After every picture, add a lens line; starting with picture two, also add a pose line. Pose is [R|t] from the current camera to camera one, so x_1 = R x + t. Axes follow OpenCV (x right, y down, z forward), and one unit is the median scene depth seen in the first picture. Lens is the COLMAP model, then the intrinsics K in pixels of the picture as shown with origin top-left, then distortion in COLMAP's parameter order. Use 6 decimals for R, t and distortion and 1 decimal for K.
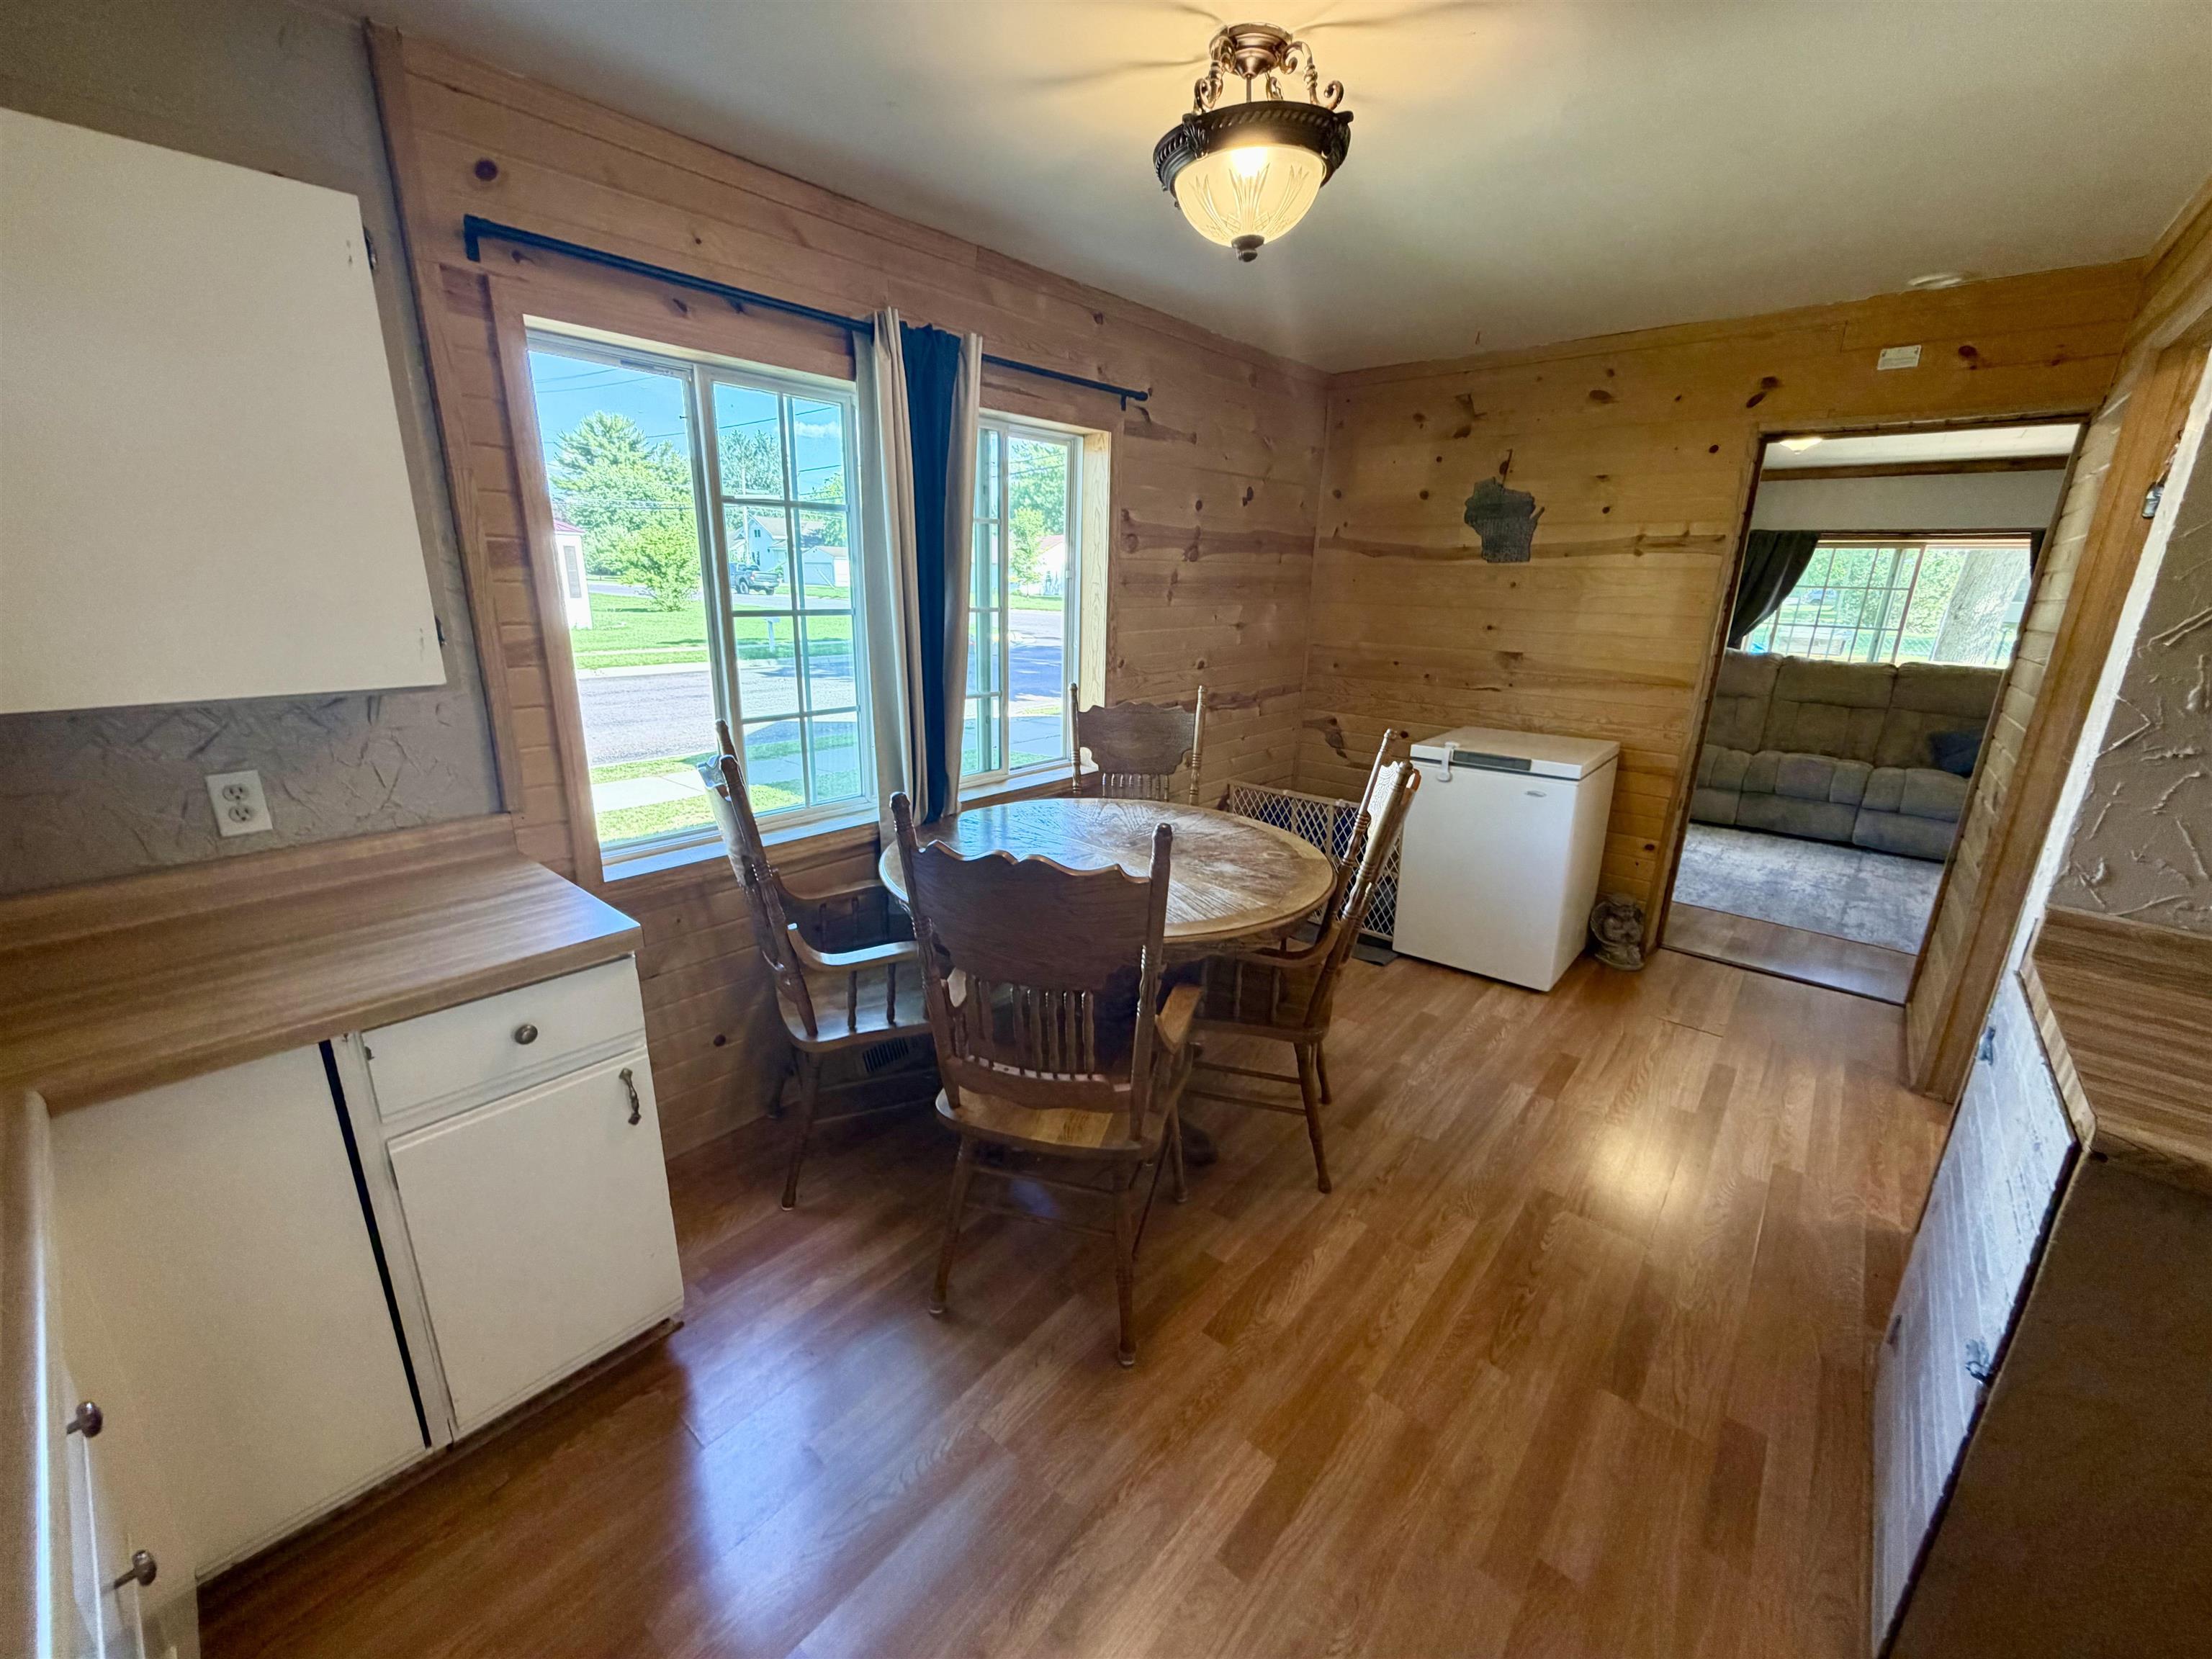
lens RADIAL K [[887.1, 0, 1106.0], [0, 887.1, 829.5], [0, 0, 1]] dist [0.003817, -0.000052]
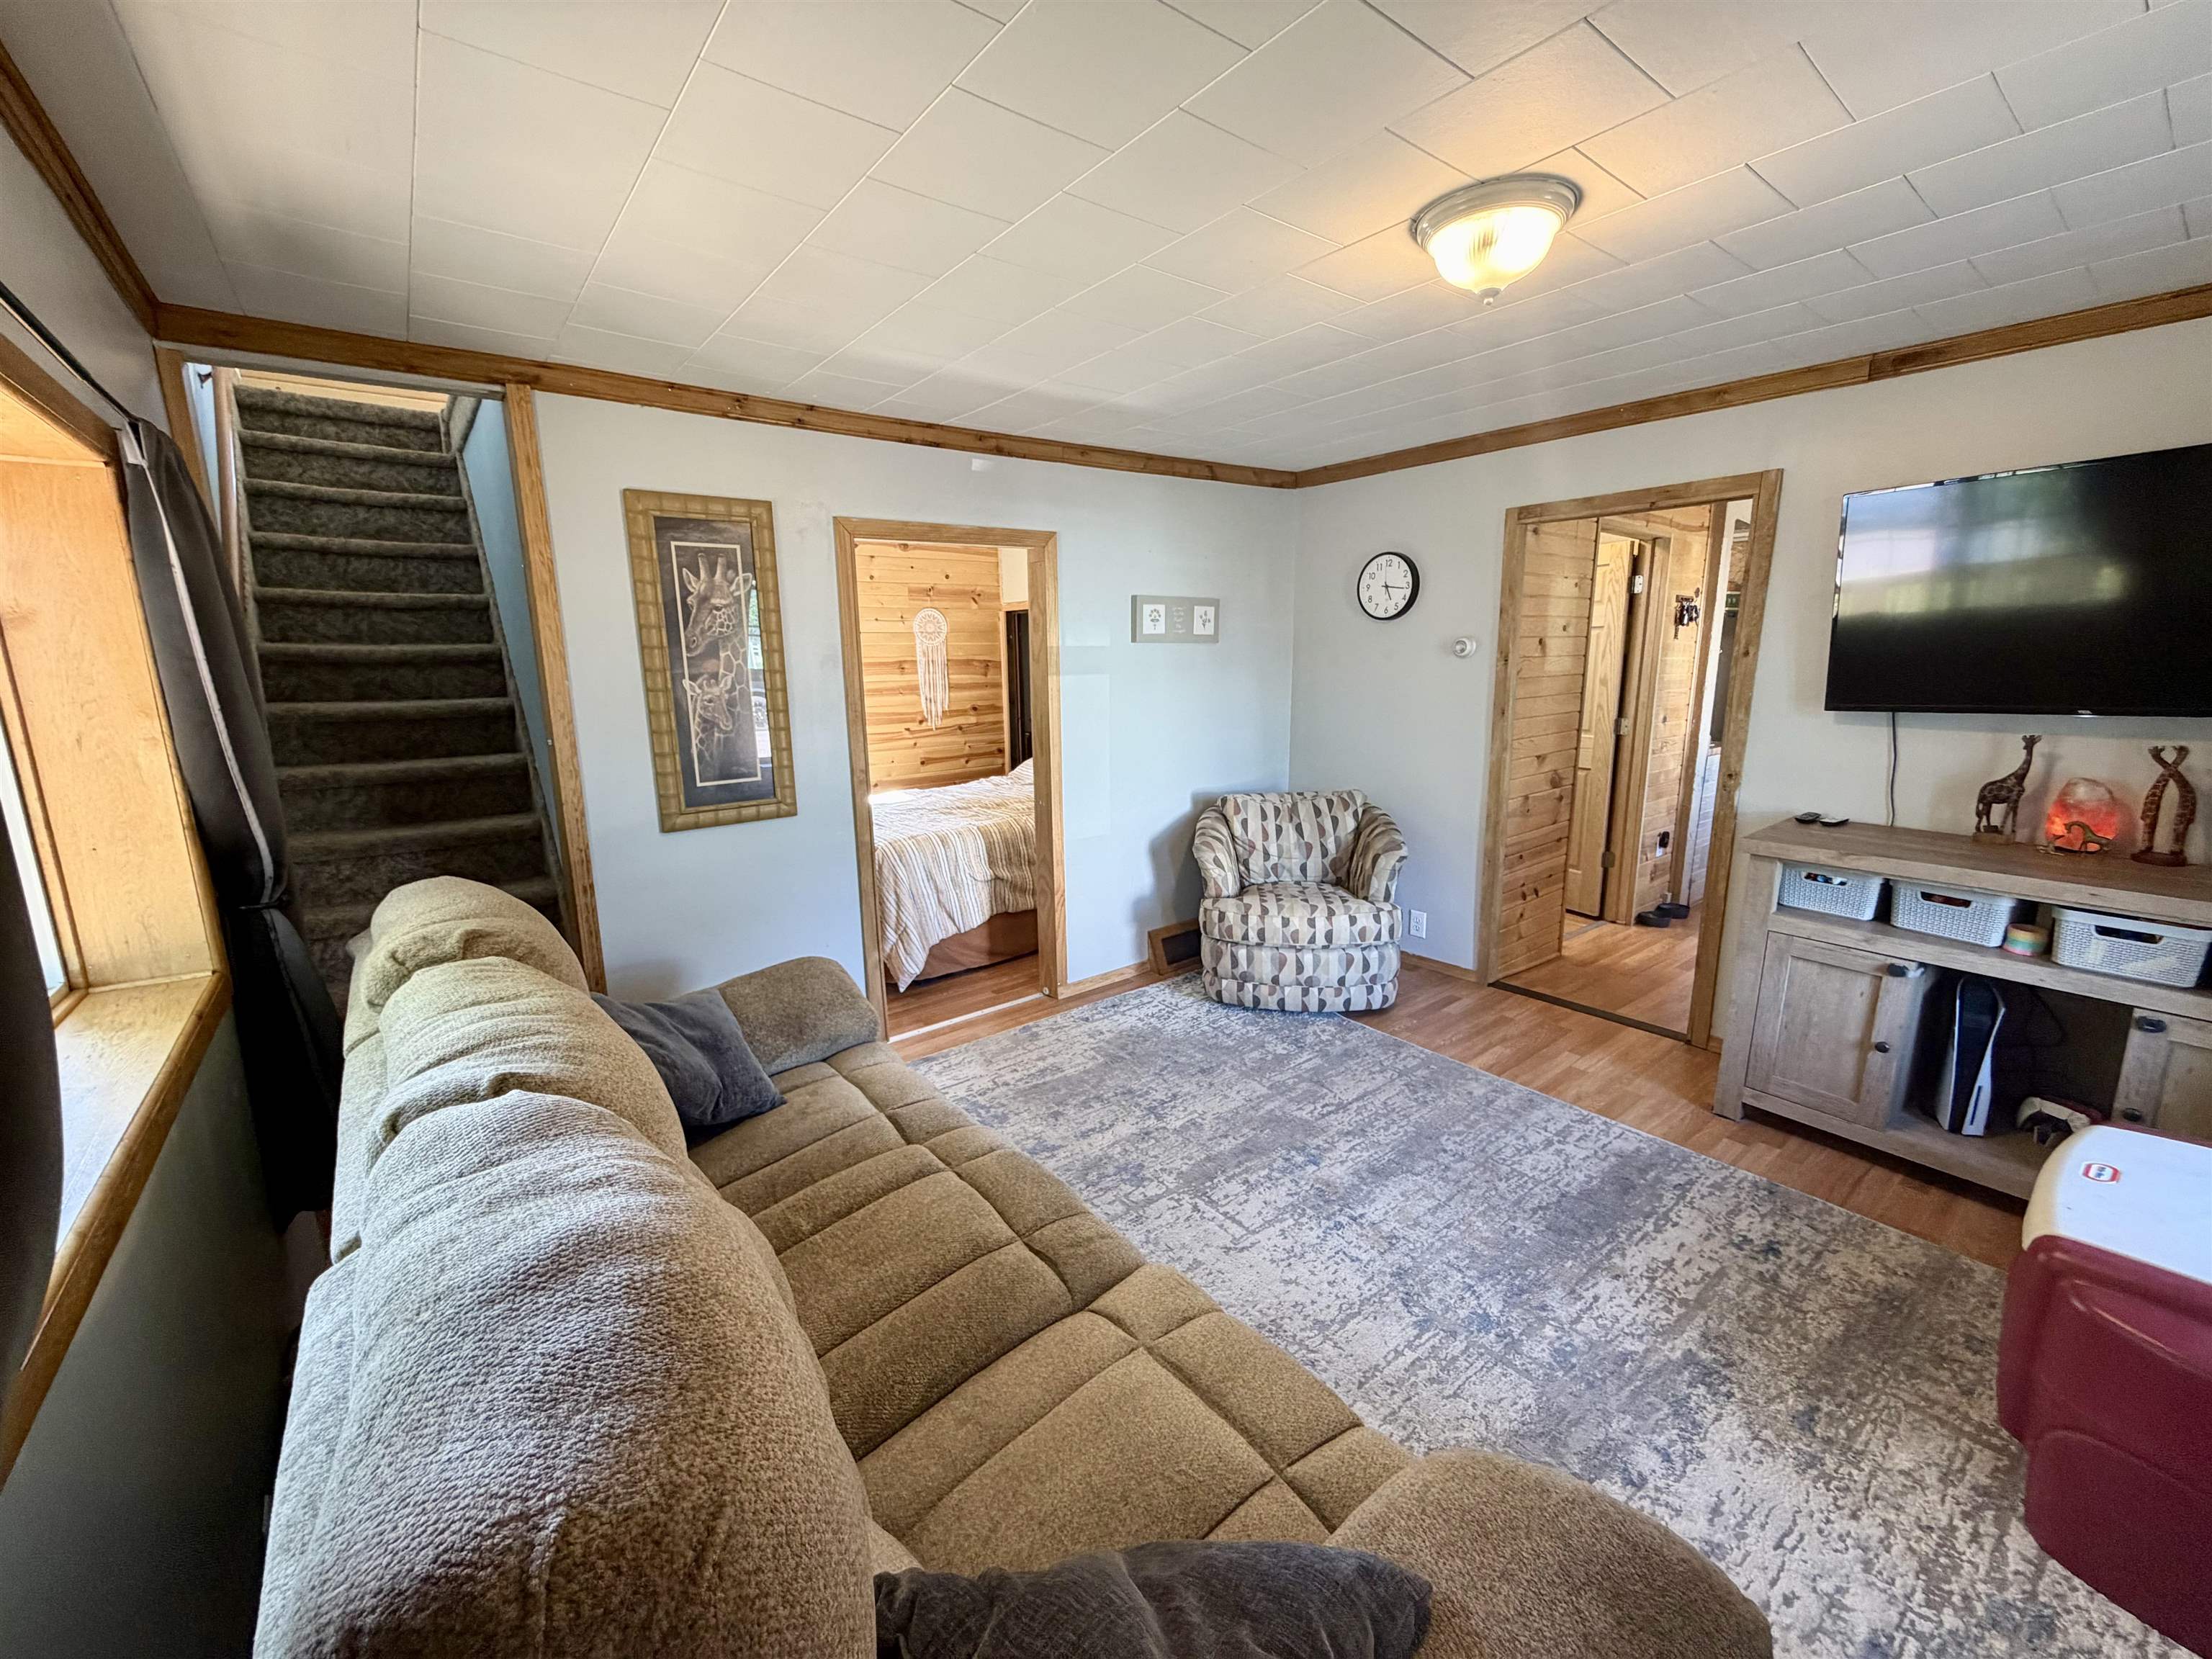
lens RADIAL K [[887.1, 0, 1106.0], [0, 887.1, 829.5], [0, 0, 1]] dist [0.003817, -0.000052]
pose [[-0.980084, -0.044673, 0.193492, 0.828449], [0.049855, 0.887808, 0.457506, -0.394127], [-0.192222, 0.458041, -0.867899, 1.426355]]
